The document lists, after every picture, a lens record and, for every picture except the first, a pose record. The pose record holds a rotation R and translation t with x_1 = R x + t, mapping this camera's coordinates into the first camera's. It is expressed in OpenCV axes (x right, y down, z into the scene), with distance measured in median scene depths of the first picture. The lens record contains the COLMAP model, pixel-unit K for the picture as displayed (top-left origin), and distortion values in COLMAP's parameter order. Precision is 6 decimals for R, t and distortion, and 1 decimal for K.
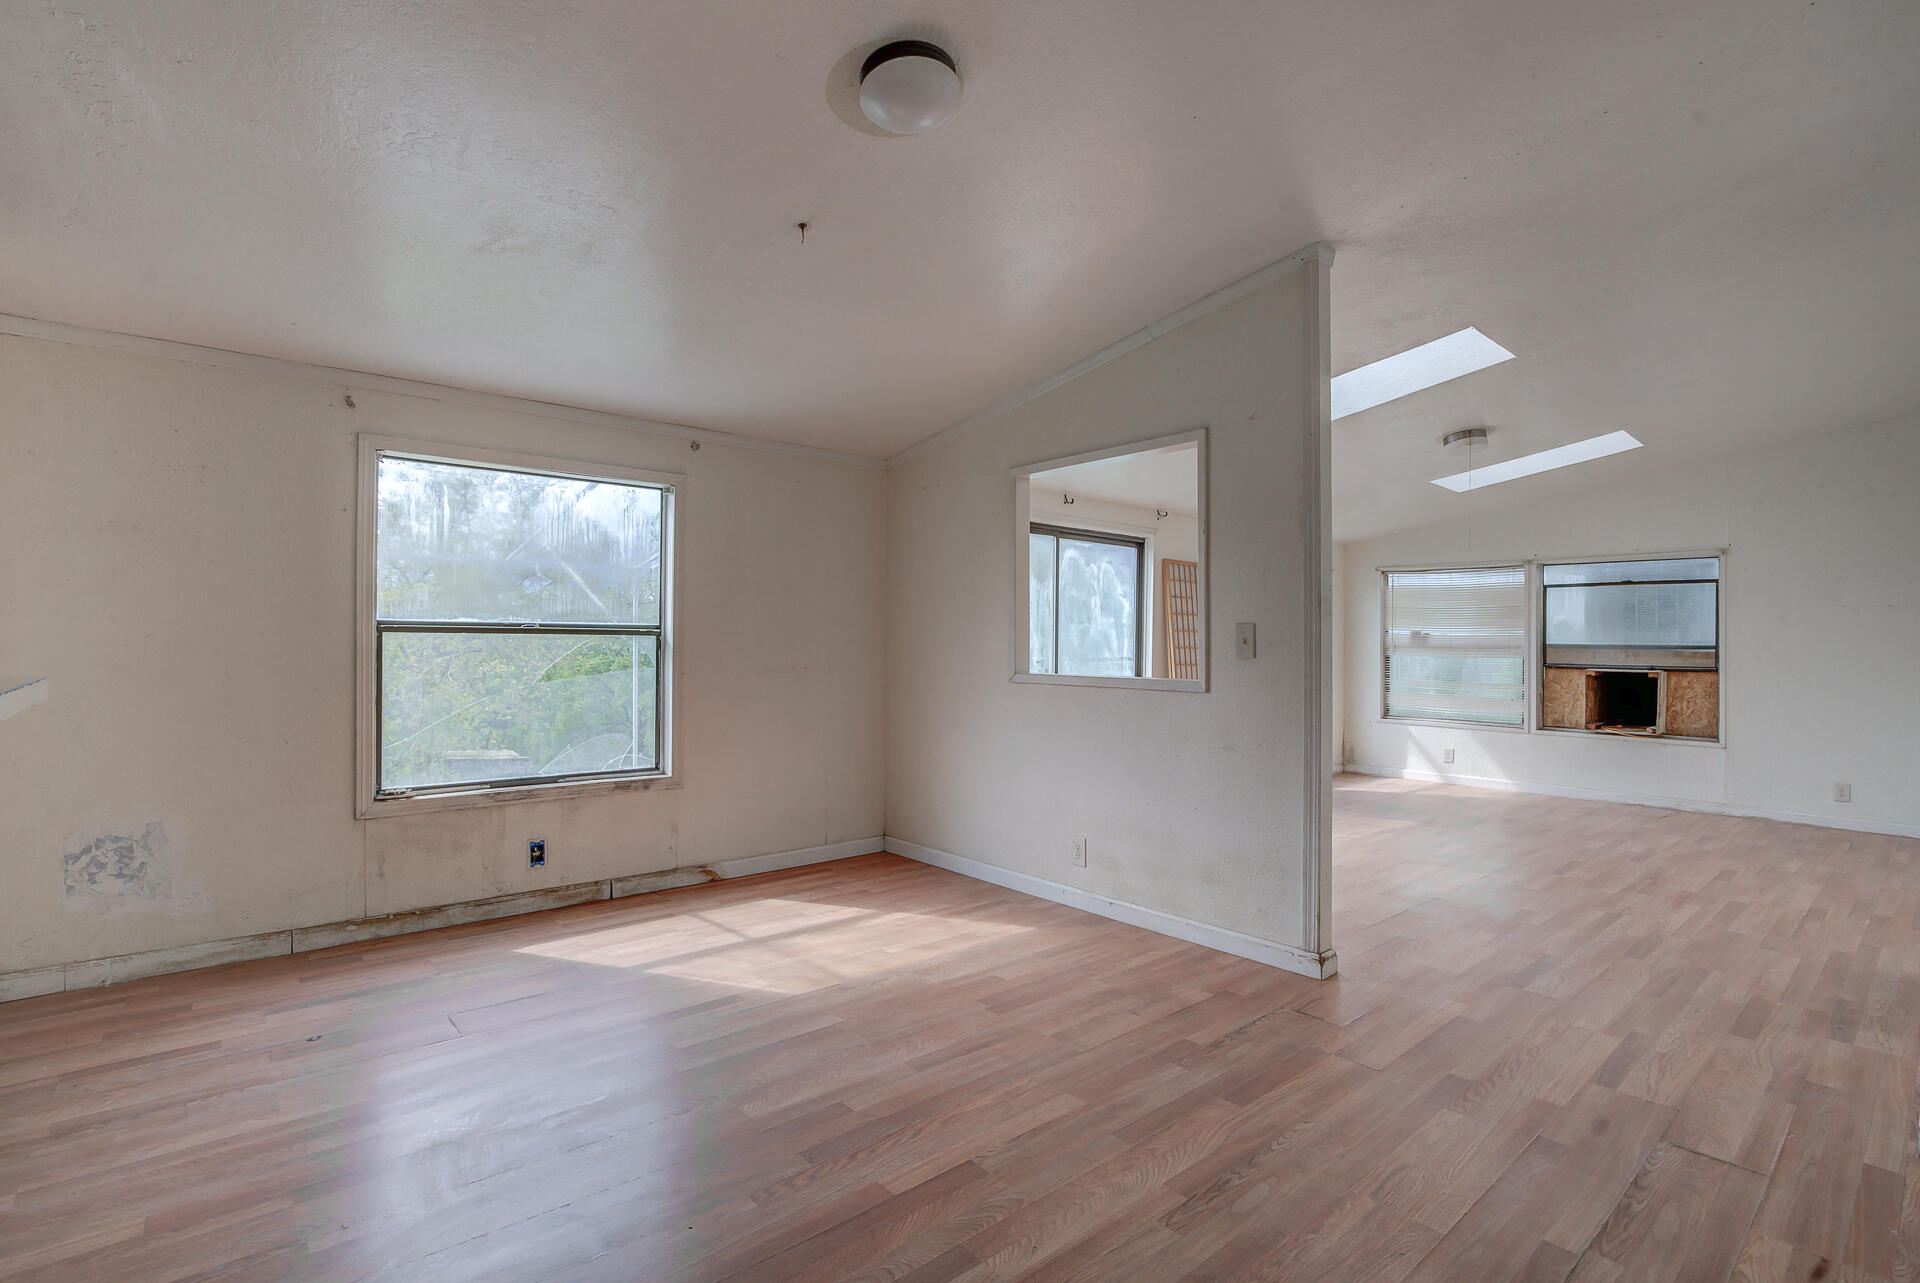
lens RADIAL K [[893.5, 0, 955.3], [0, 893.5, 647.6], [0, 0, 1]] dist [-0.038285, 0.008889]
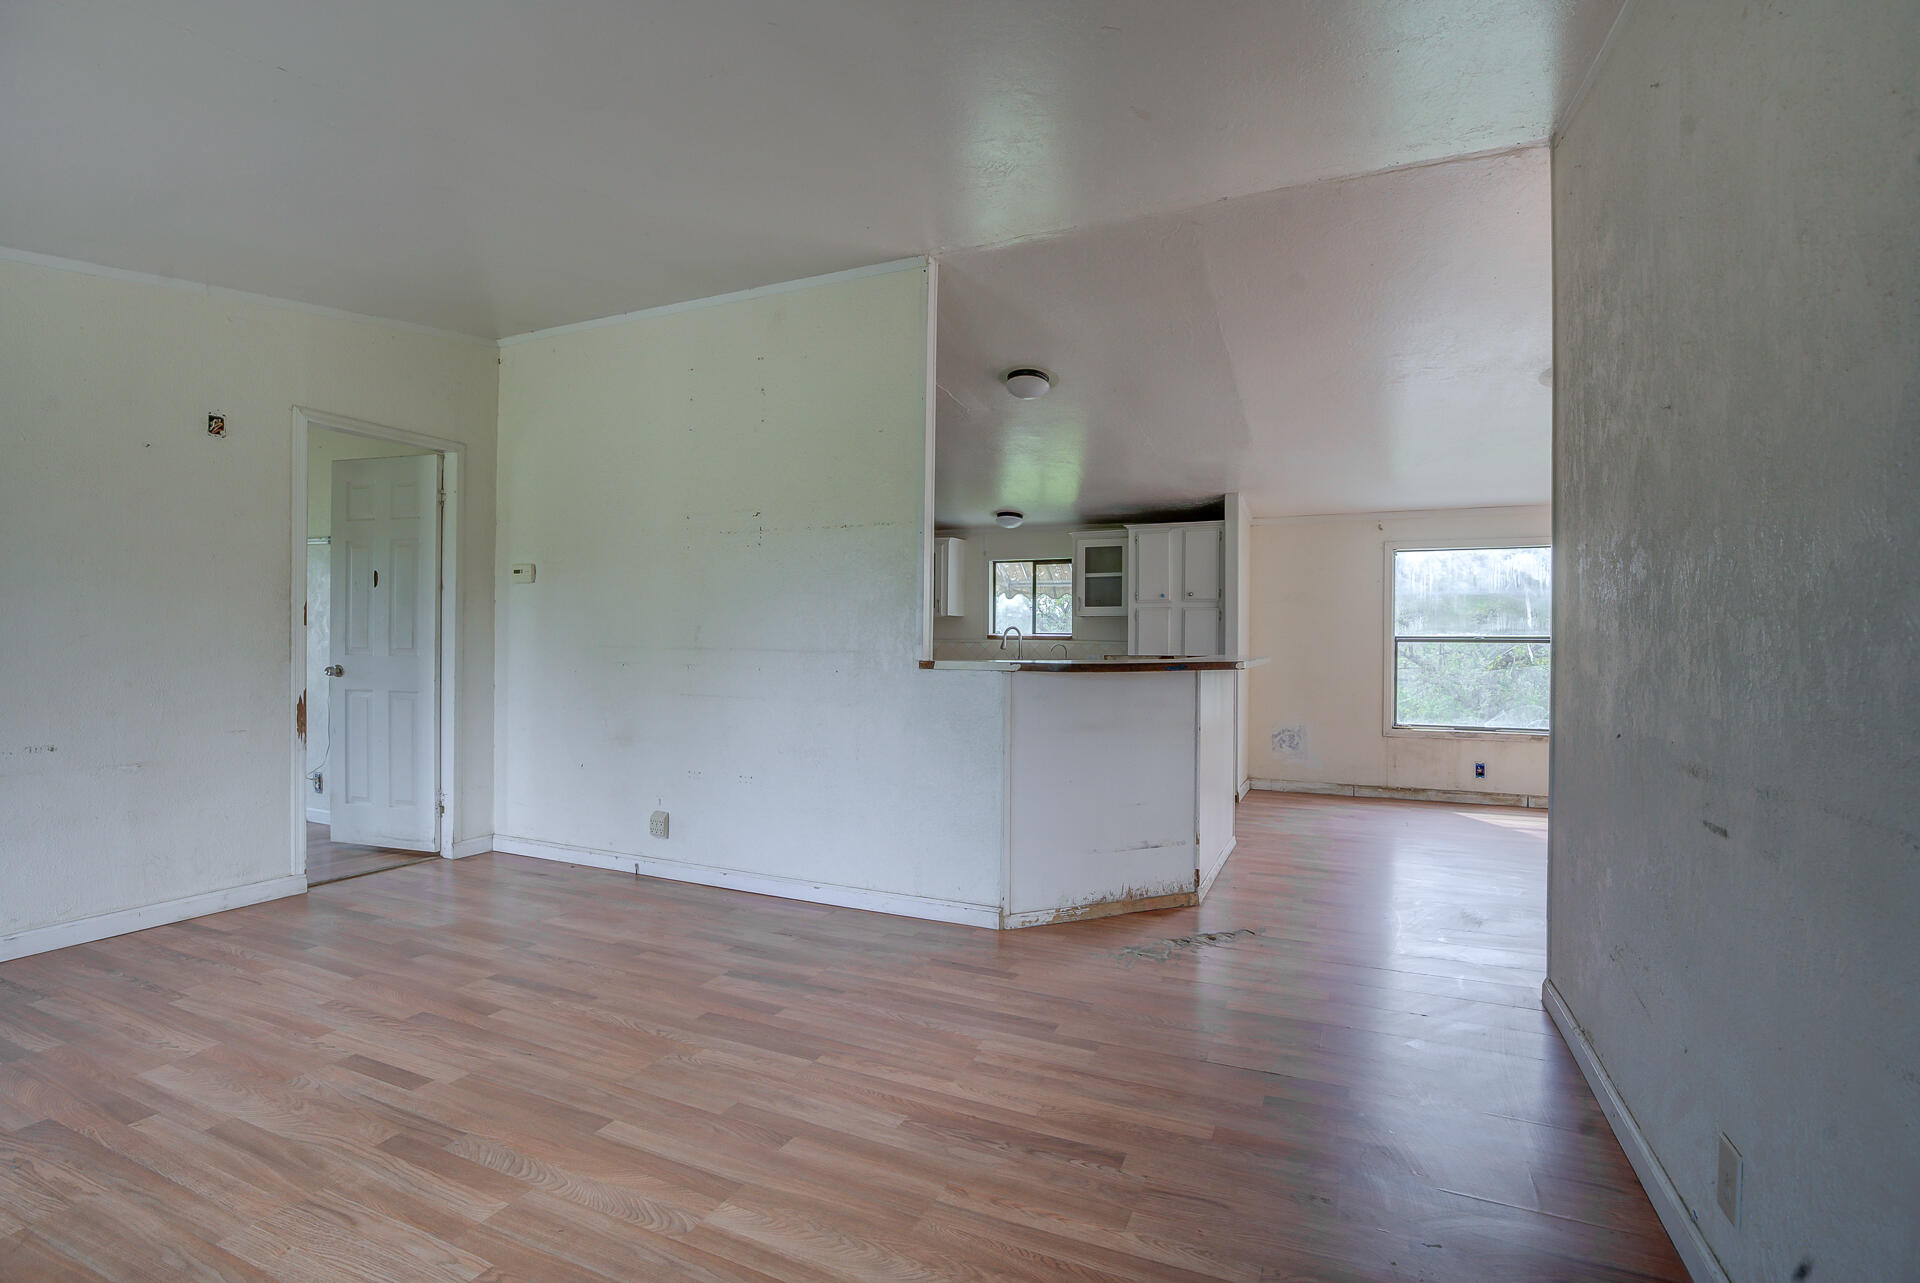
lens RADIAL K [[893.5, 0, 974.6], [0, 893.5, 649.9], [0, 0, 1]] dist [-0.038285, 0.008889]
pose [[0.441015, 0.002008, -0.897497, 0.664743], [-0.006838, 0.999976, -0.001123, 0.007279], [0.897473, 0.006633, 0.441019, -0.672019]]
